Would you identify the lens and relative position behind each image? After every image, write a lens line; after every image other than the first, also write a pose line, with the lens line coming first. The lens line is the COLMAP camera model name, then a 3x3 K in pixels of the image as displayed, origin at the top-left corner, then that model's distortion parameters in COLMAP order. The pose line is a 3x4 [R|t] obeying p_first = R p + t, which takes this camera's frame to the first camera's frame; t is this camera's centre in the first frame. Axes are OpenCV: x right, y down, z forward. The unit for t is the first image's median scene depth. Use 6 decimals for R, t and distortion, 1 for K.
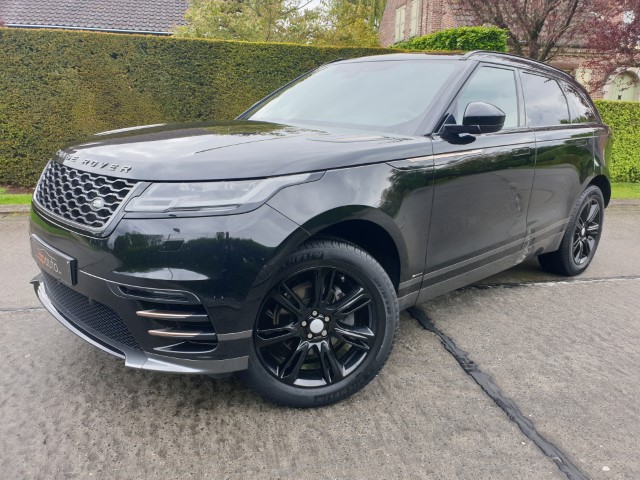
lens RADIAL K [[491.8, 0, 315.6], [0, 491.8, 240.4], [0, 0, 1]] dist [0.006373, 0.005469]
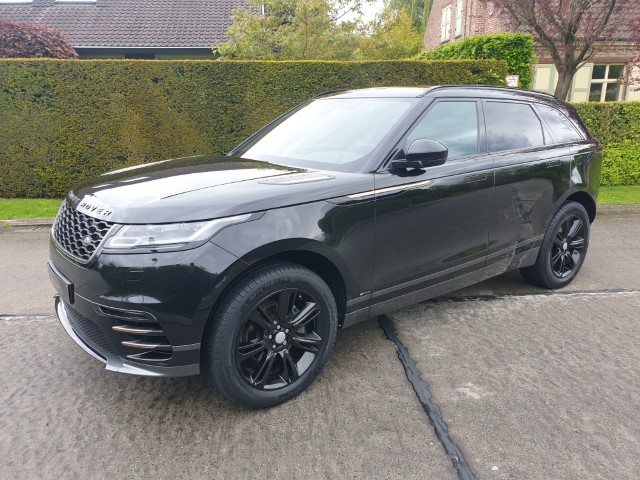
lens RADIAL K [[485.4, 0, 314.0], [0, 485.4, 243.2], [0, 0, 1]] dist [0.005796, 0.006608]
pose [[0.992623, -0.000262, -0.121244, 0.205565], [0.001703, 0.999929, 0.011783, -0.054761], [0.121232, -0.011903, 0.992553, -0.120911]]
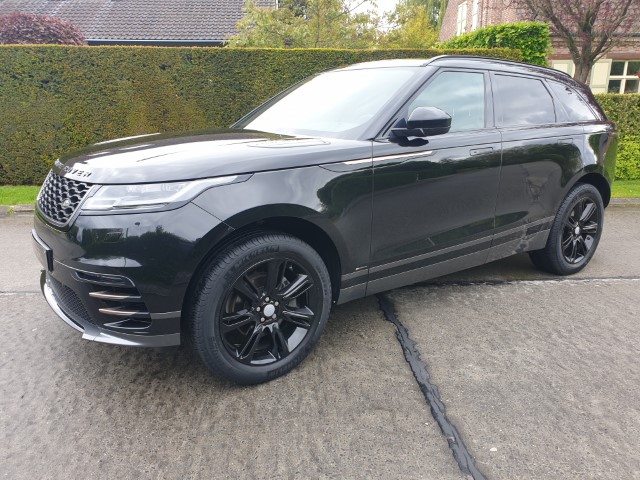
lens RADIAL K [[486.1, 0, 319.3], [0, 486.1, 241.3], [0, 0, 1]] dist [0.006623, 0.006538]
pose [[0.990191, 0.011612, -0.139239, 0.239058], [-0.010782, 0.999919, 0.006713, 0.003818], [0.139306, -0.005146, 0.990236, -0.067539]]
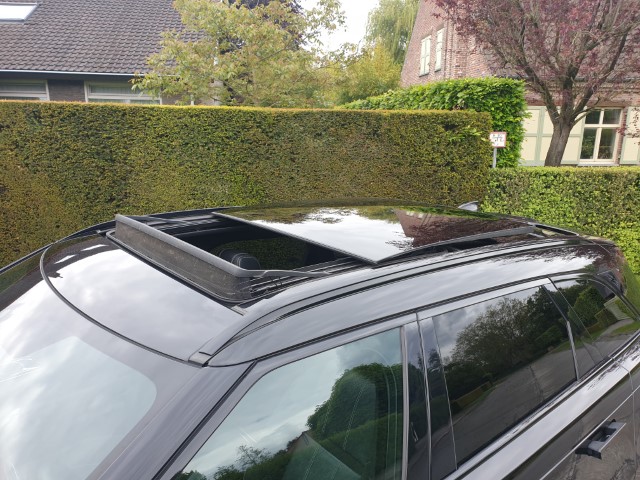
lens RADIAL K [[491.8, 0, 315.6], [0, 491.8, 240.4], [0, 0, 1]] dist [0.006373, 0.005469]
pose [[0.996148, 0.014984, -0.086396, 0.425343], [-0.018472, 0.999040, -0.039710, -0.459650], [0.085718, 0.041153, 0.995469, 0.714084]]
